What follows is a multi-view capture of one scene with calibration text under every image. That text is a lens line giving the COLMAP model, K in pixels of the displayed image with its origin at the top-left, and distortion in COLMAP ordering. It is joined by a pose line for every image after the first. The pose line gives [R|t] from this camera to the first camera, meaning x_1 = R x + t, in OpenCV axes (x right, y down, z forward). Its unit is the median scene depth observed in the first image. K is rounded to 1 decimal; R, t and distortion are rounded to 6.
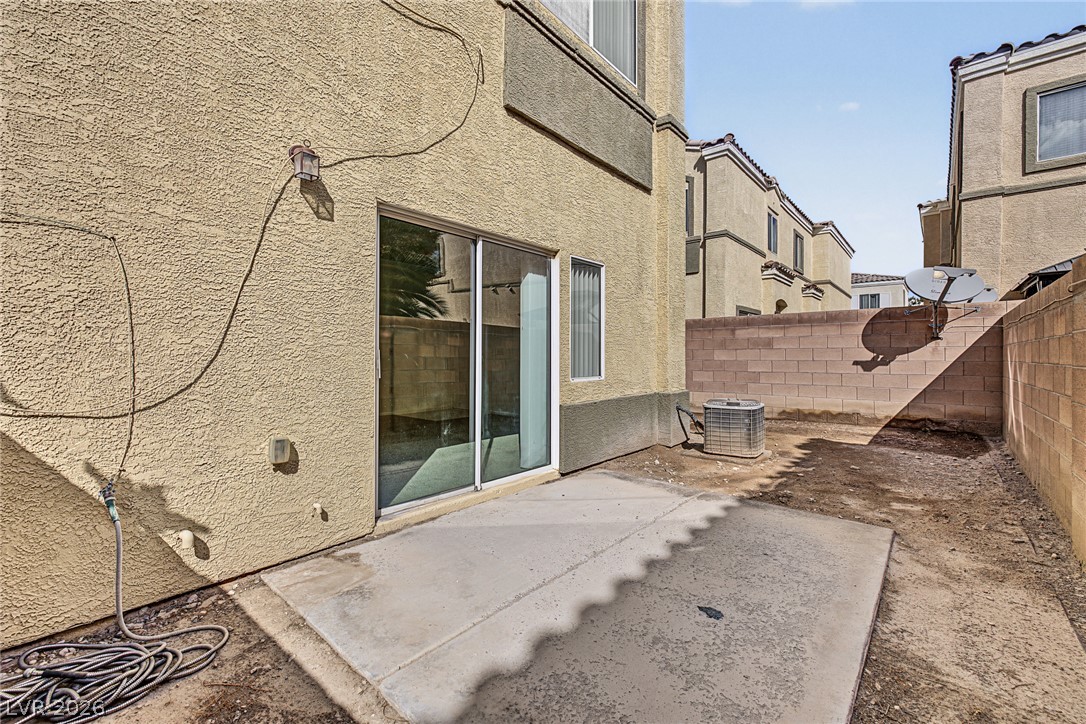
lens RADIAL K [[457.7, 0, 539.5], [0, 457.7, 355.8], [0, 0, 1]] dist [0.000869, -0.000559]
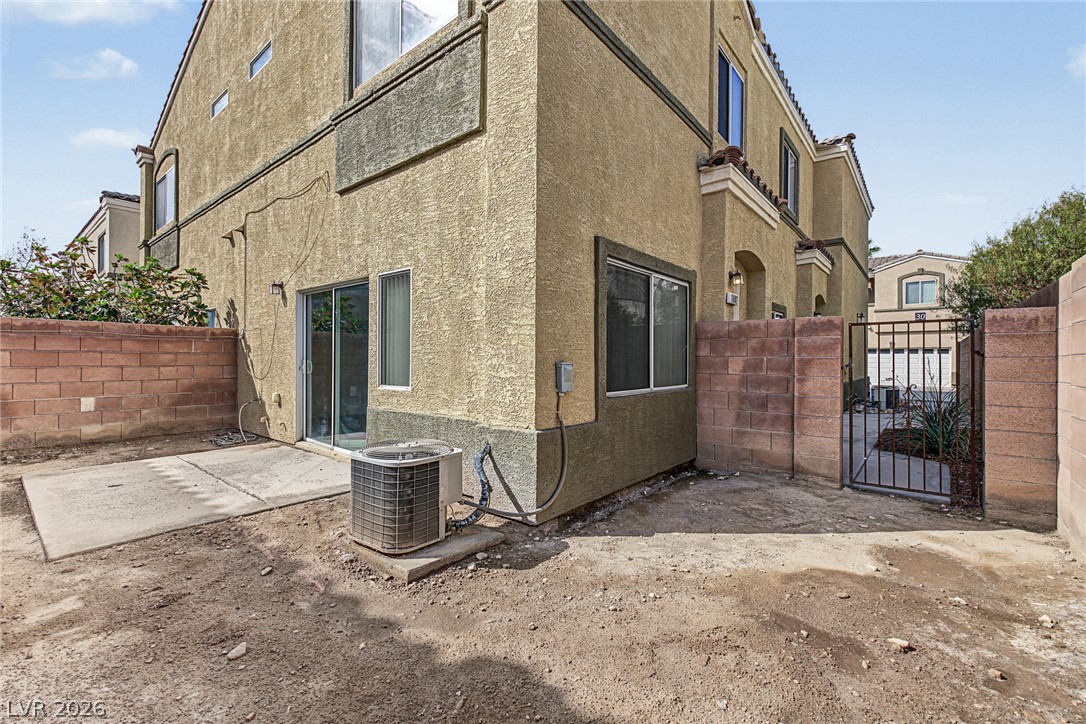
lens RADIAL K [[457.7, 0, 539.5], [0, 457.7, 355.8], [0, 0, 1]] dist [0.000869, -0.000559]
pose [[0.027562, -0.002048, -0.999618, 1.307058], [0.003852, 0.999991, -0.001942, -0.020933], [0.999613, -0.003797, 0.027569, 1.488082]]
